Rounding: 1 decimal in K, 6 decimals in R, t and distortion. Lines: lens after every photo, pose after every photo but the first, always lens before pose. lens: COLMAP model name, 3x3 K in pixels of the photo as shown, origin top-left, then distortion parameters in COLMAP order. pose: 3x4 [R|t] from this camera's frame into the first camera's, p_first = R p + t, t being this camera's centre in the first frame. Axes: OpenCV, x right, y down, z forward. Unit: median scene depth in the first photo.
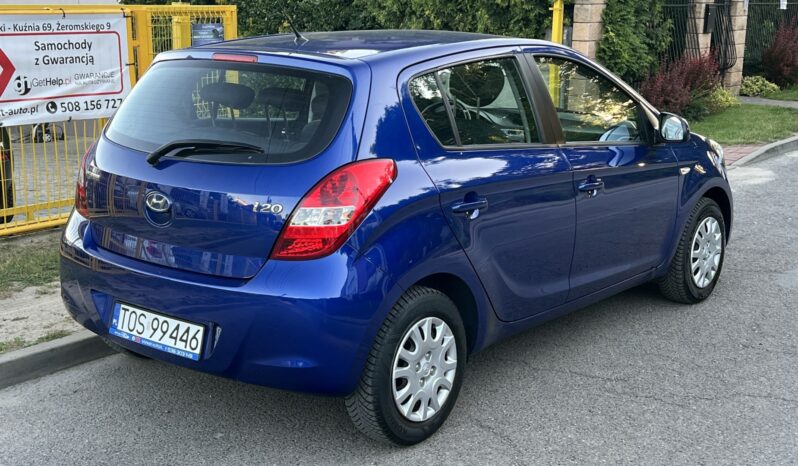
lens RADIAL K [[1076.2, 0, 383.2], [0, 1076.2, 232.3], [0, 0, 1]] dist [0.196510, -0.562652]
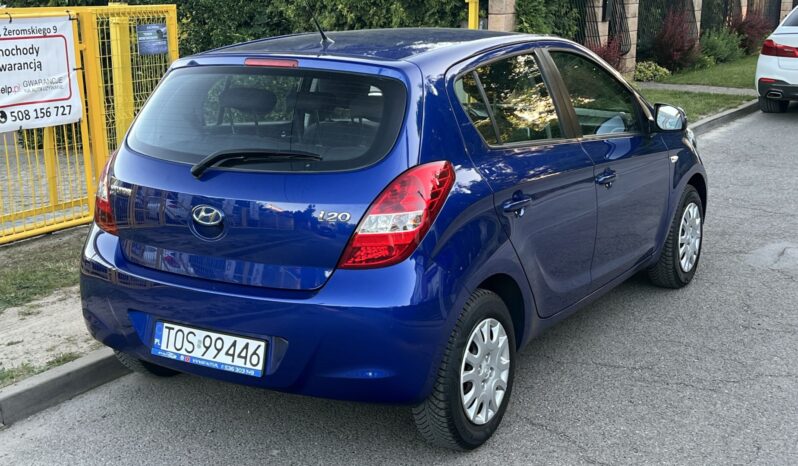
lens RADIAL K [[1076.2, 0, 383.2], [0, 1076.2, 232.3], [0, 0, 1]] dist [0.196510, -0.562652]
pose [[0.991193, -0.047494, 0.123617, -0.138679], [0.046561, 0.998861, 0.010427, -0.012542], [-0.123971, -0.004579, 0.992275, 0.021603]]
